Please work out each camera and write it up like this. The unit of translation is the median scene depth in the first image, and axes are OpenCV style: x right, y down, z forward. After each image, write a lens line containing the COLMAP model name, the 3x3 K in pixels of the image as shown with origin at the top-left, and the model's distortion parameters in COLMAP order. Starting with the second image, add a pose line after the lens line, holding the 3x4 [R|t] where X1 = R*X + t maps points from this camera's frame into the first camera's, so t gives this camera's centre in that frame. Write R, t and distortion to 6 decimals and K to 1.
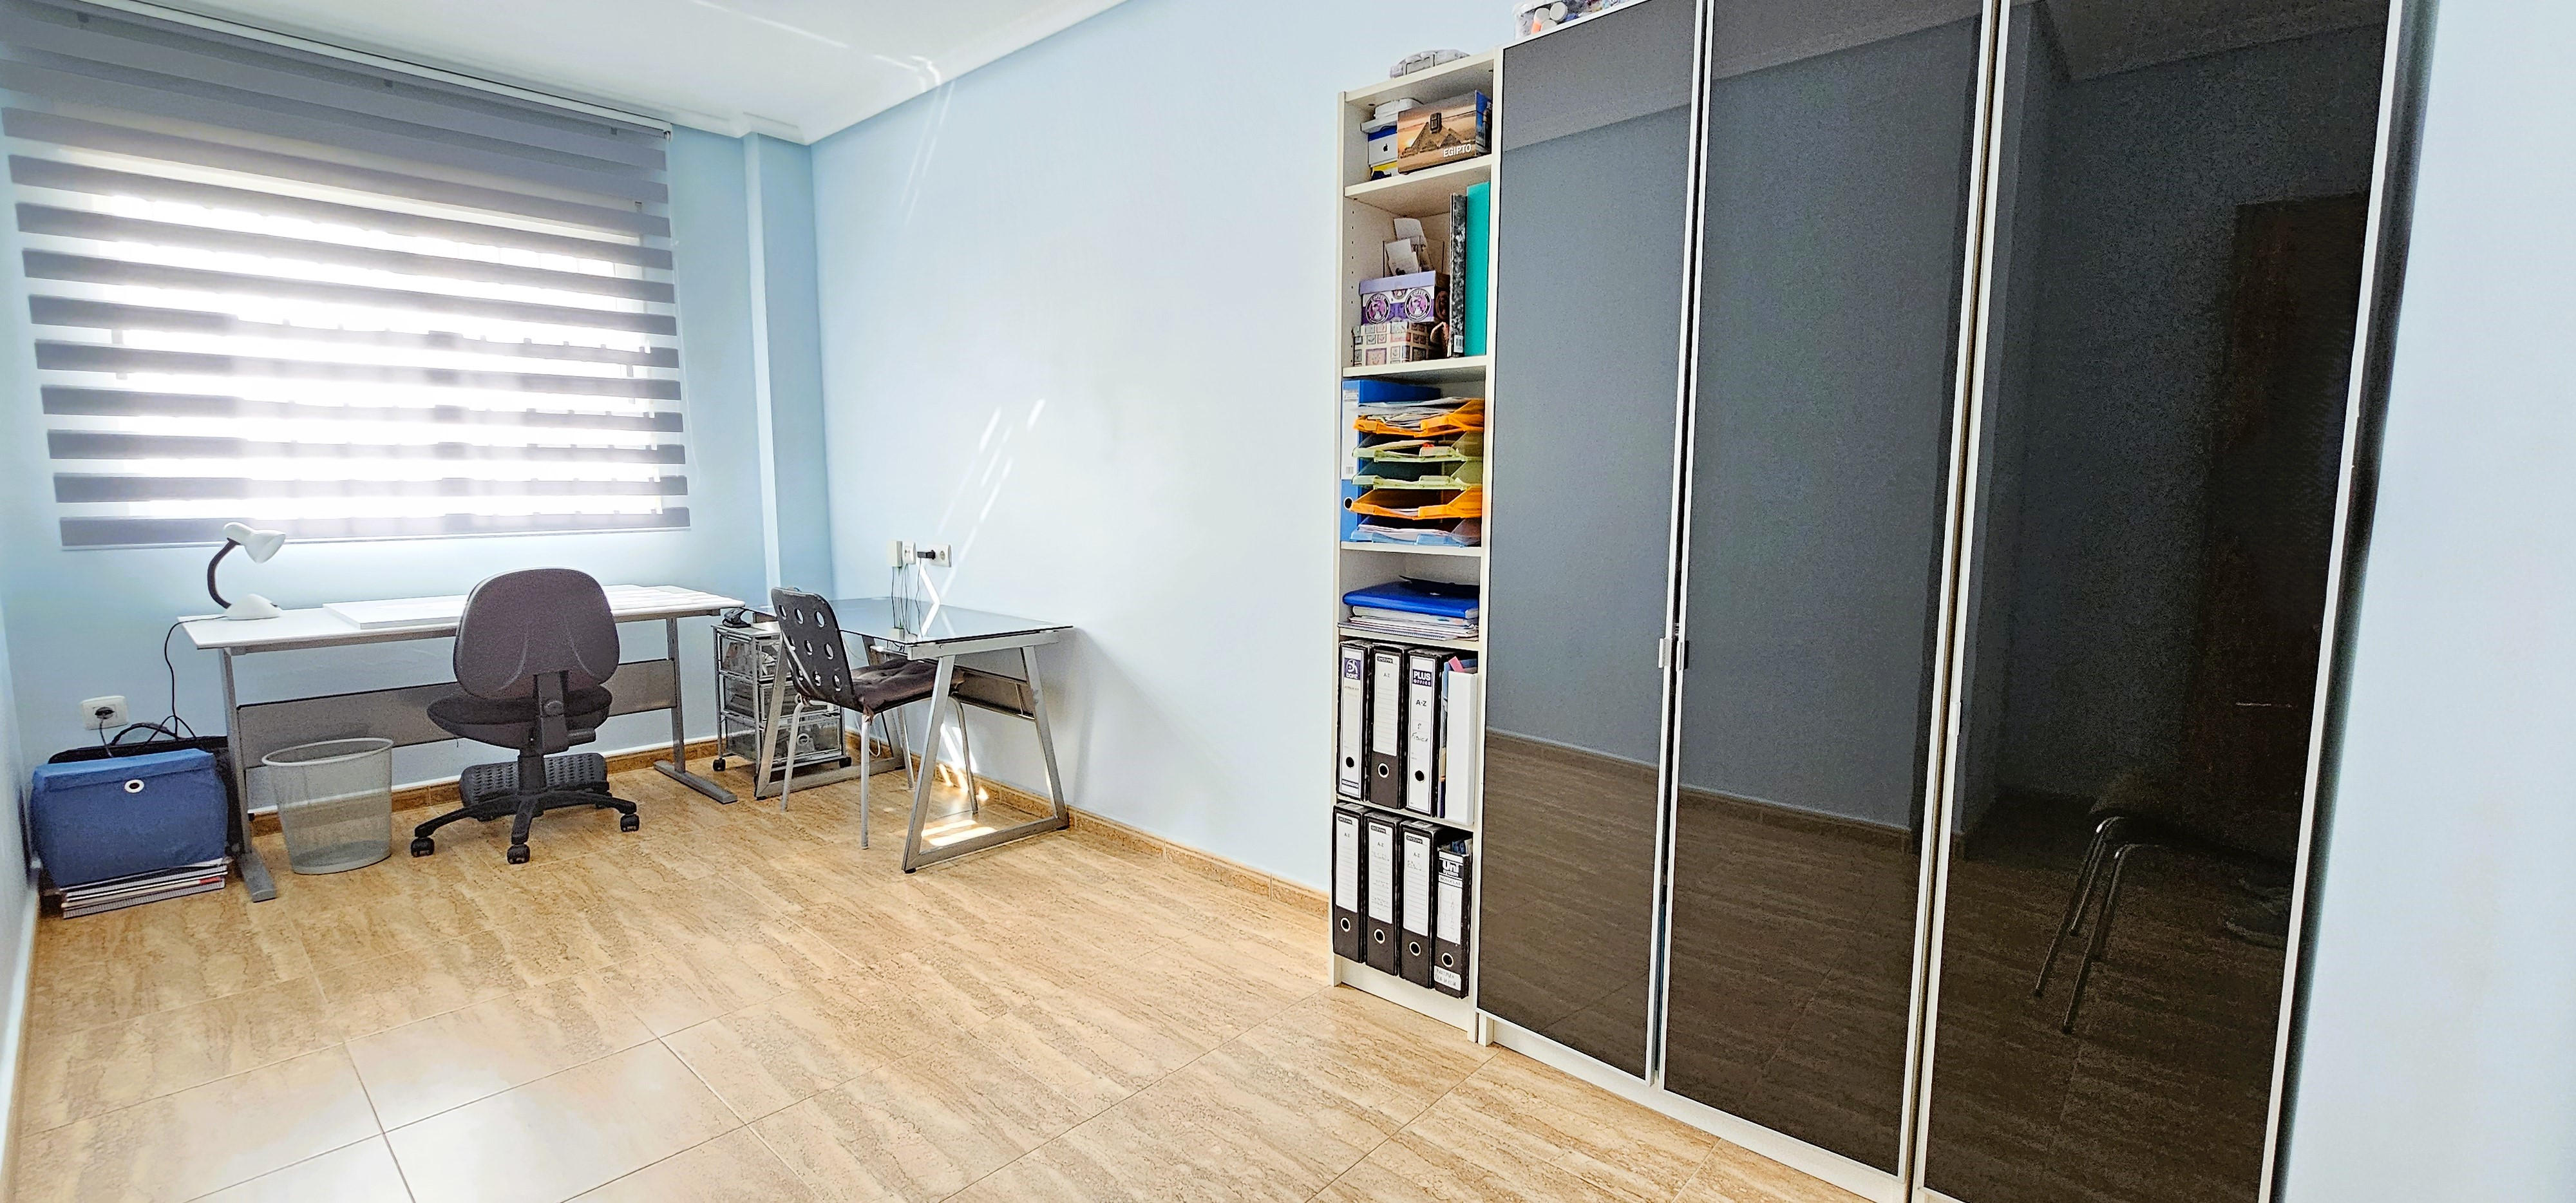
lens RADIAL K [[1052.8, 0, 1288.0], [0, 1052.8, 601.5], [0, 0, 1]] dist [0.000872, 0.000754]
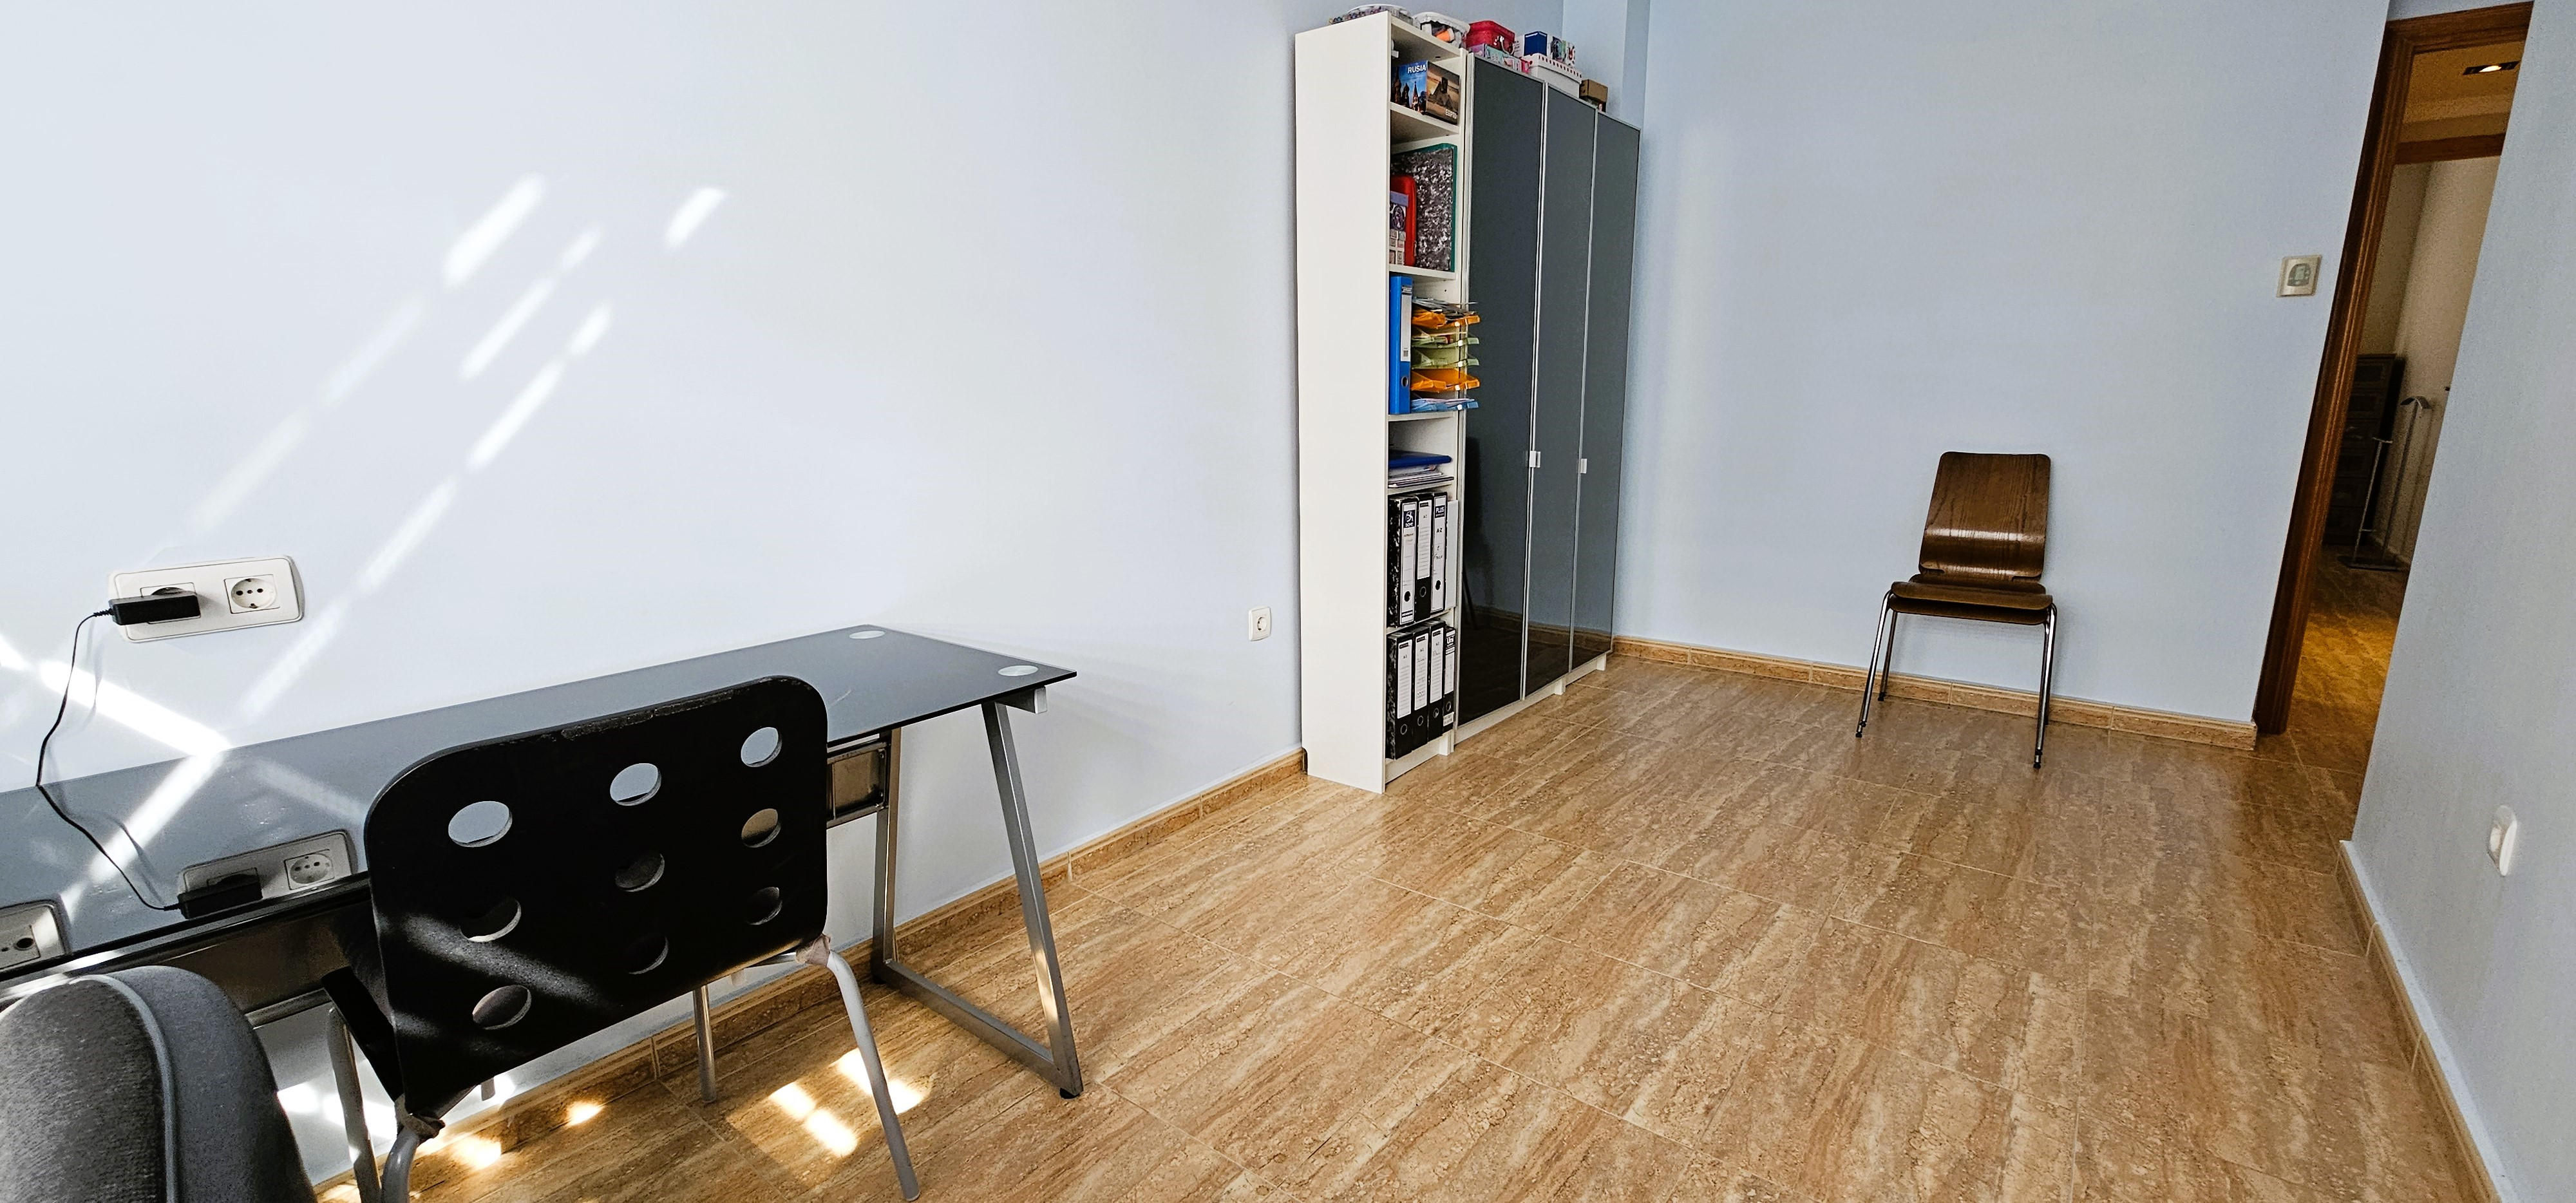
lens RADIAL K [[1052.9, 0, 1281.8], [0, 1052.9, 604.4], [0, 0, 1]] dist [-0.001537, 0.000028]
pose [[-0.054069, -0.215505, 0.975005, -1.136362], [0.119318, 0.968042, 0.220583, -0.127388], [-0.991383, 0.128263, -0.026628, 1.183430]]
